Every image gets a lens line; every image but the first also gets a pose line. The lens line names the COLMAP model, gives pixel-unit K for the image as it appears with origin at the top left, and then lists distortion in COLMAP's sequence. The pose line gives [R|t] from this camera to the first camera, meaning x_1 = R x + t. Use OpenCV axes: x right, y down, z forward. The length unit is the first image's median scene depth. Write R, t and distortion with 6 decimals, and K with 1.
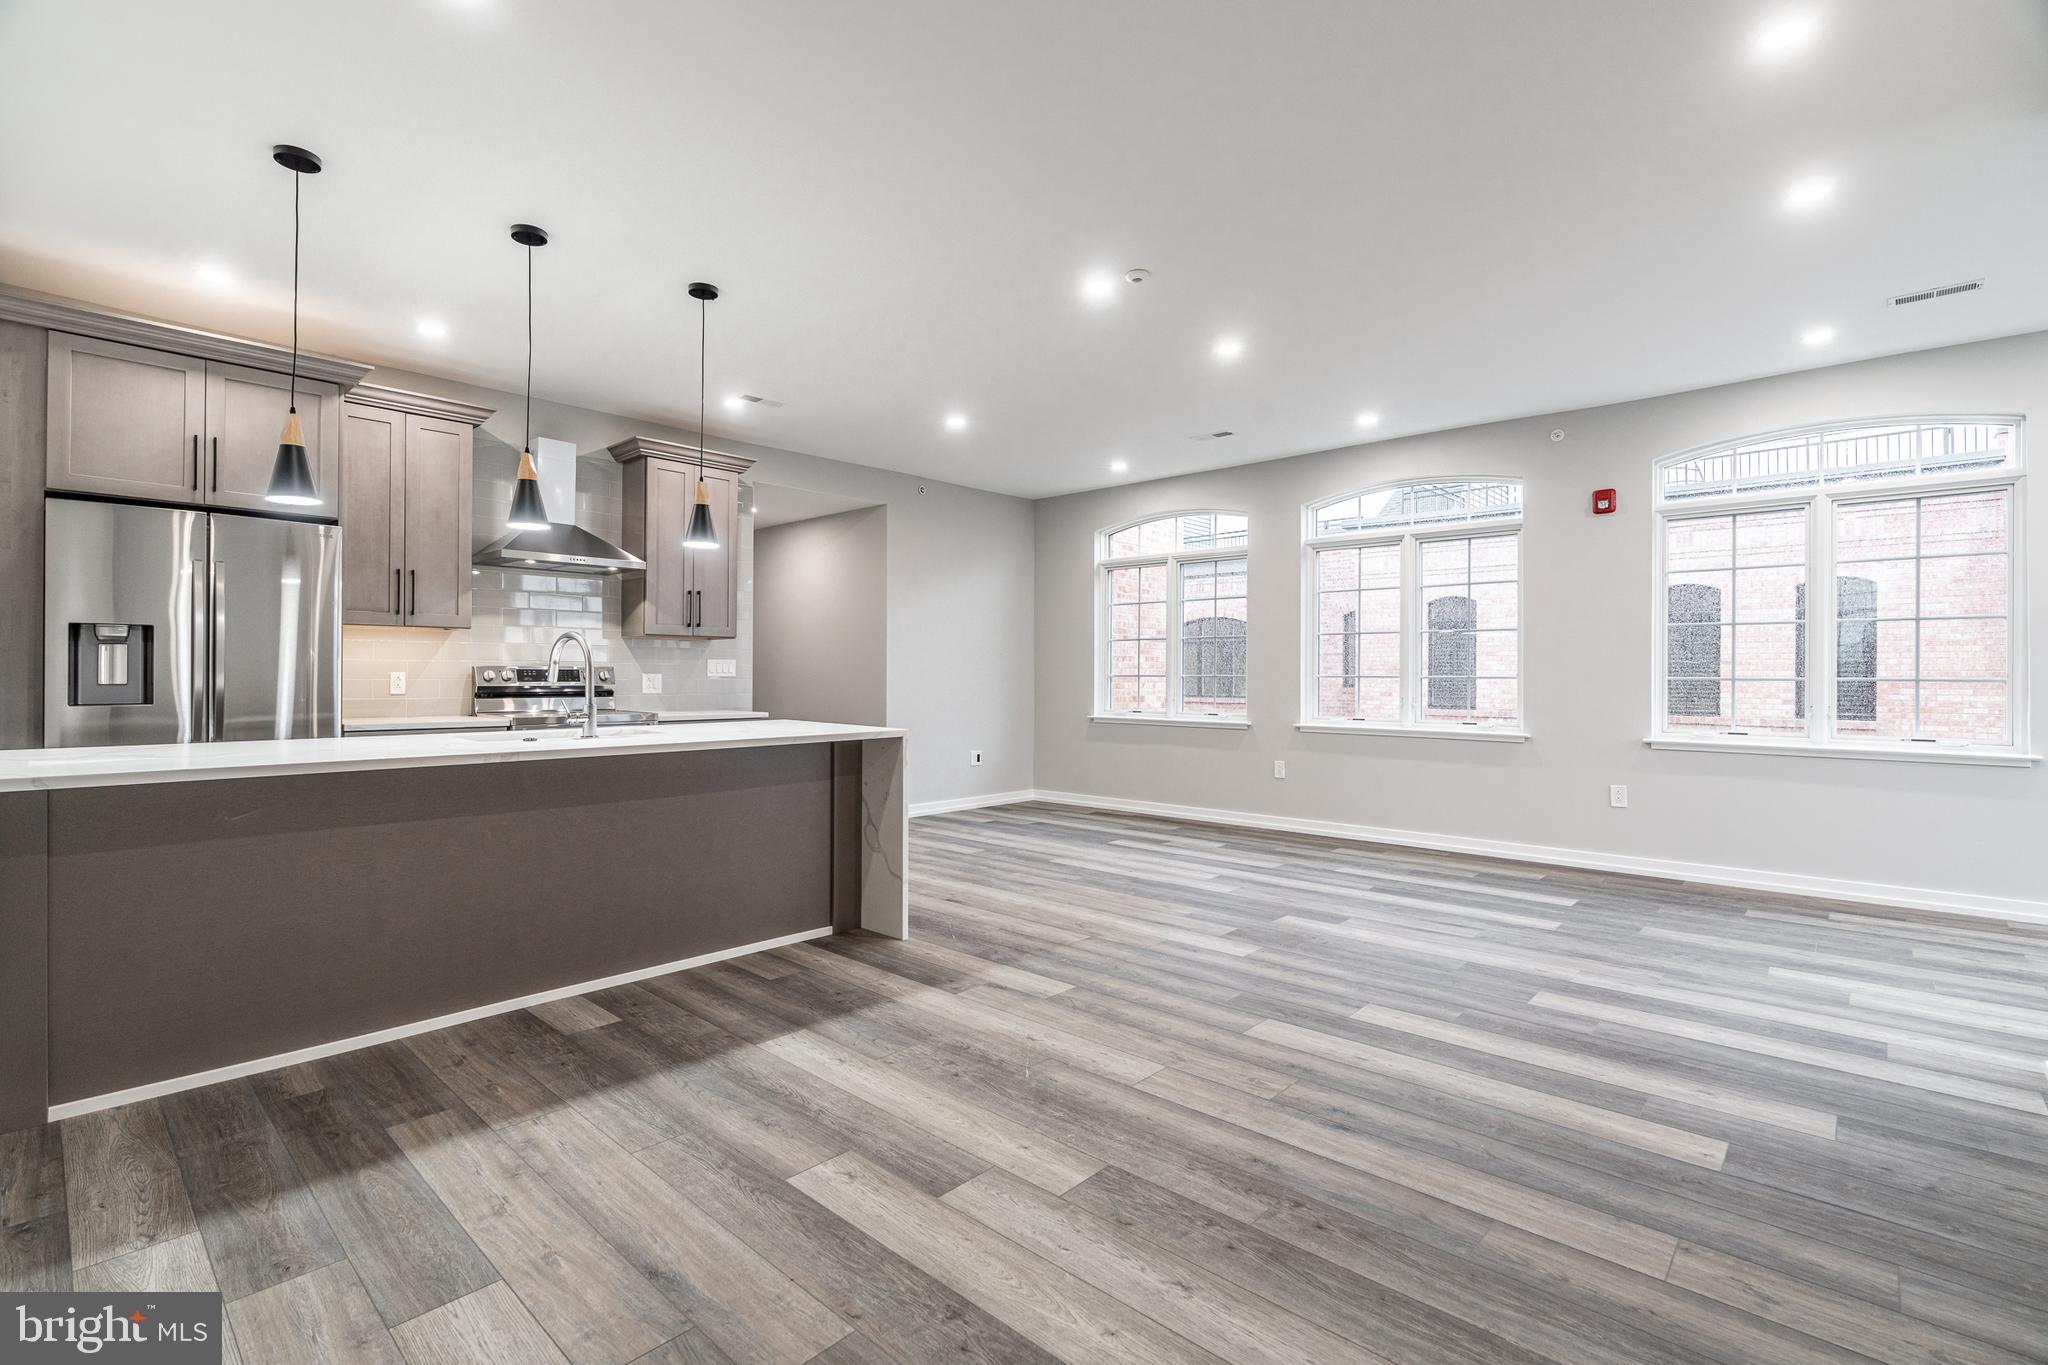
lens RADIAL K [[926.2, 0, 1019.2], [0, 926.2, 671.9], [0, 0, 1]] dist [-0.004572, 0.000840]
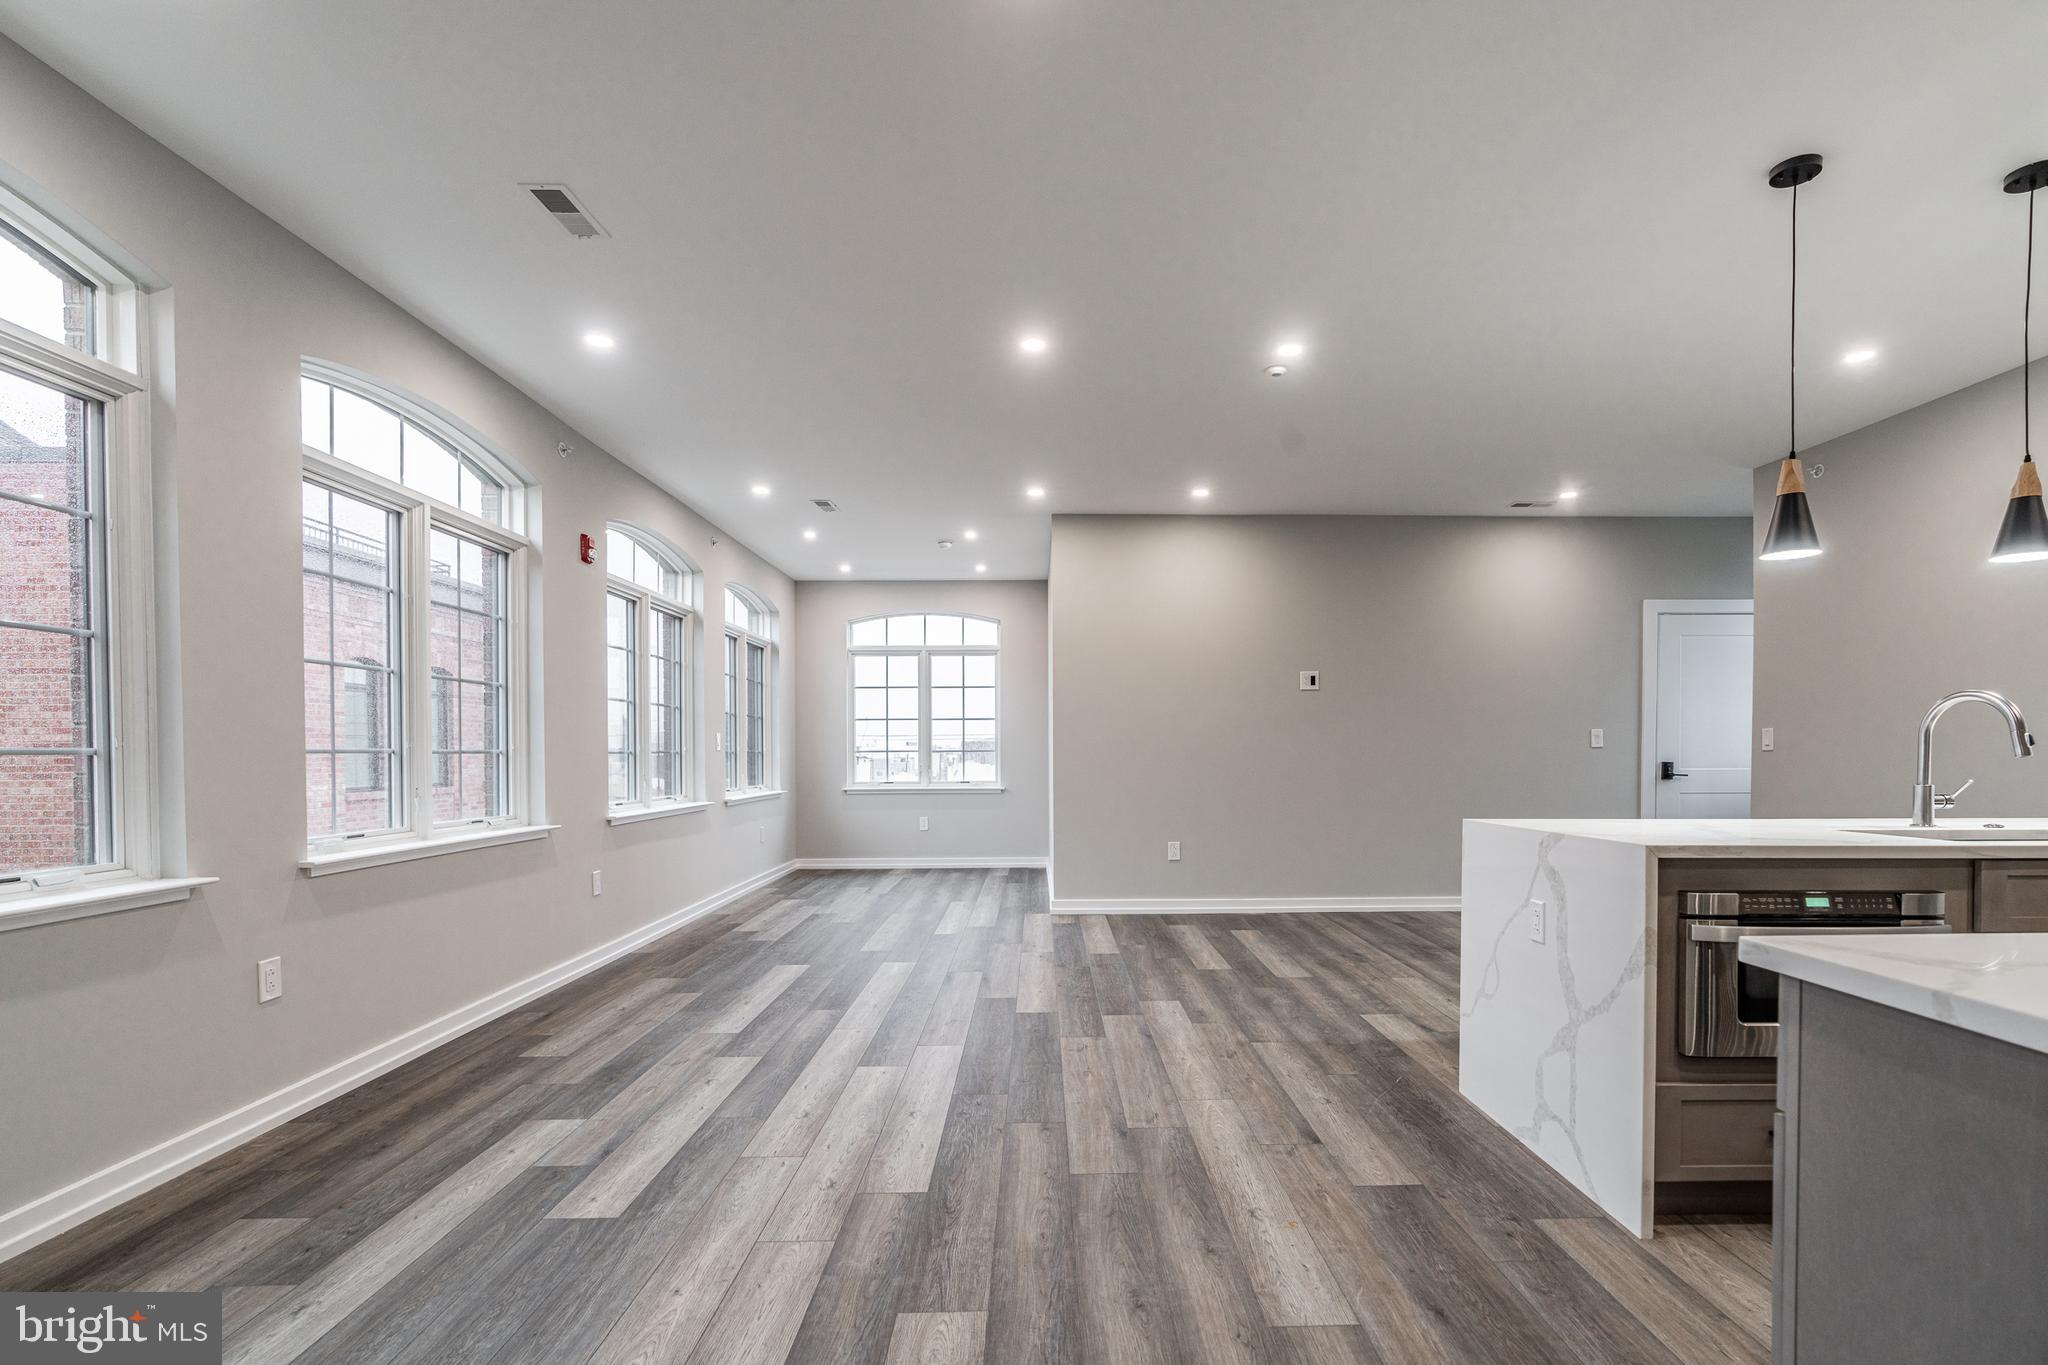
lens RADIAL K [[947.3, 0, 1075.8], [0, 947.3, 769.8], [0, 0, 1]] dist [-0.008907, 0.000433]
pose [[-0.703491, -0.015342, 0.710539, -0.457722], [-0.002368, 0.999812, 0.019243, 0.007549], [-0.710700, 0.011855, -0.703395, 1.809781]]
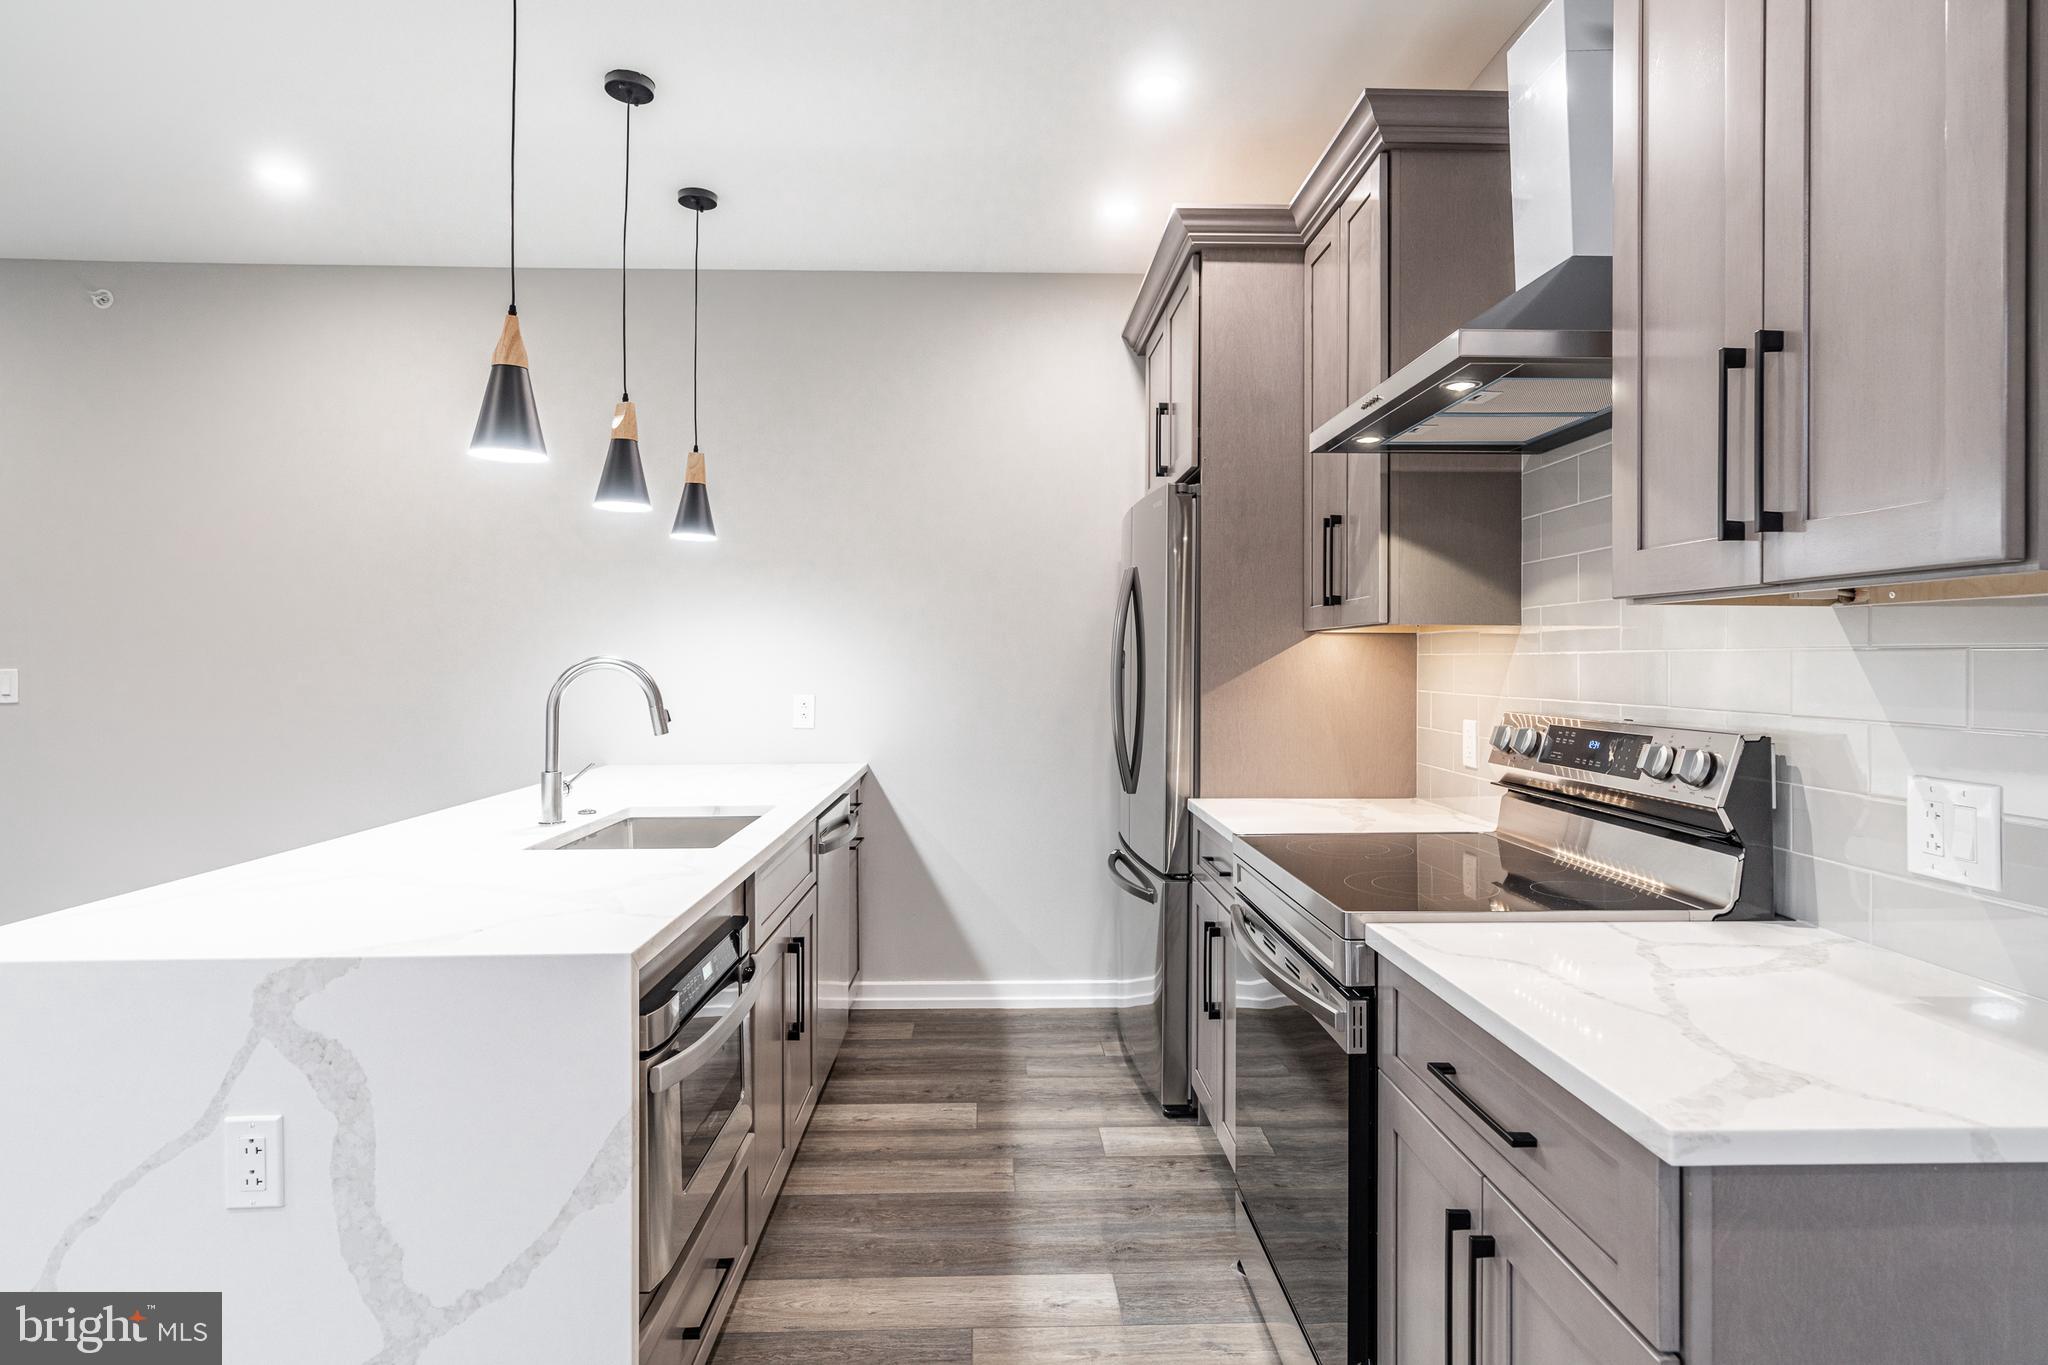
lens RADIAL K [[1107.6, 0, 1018.2], [0, 1107.6, 656.7], [0, 0, 1]] dist [-0.002086, -0.000446]
pose [[-0.711674, -0.009567, -0.702445, -0.136645], [-0.003201, 0.999941, -0.010376, -0.031694], [0.702503, -0.005136, -0.711663, 1.530397]]
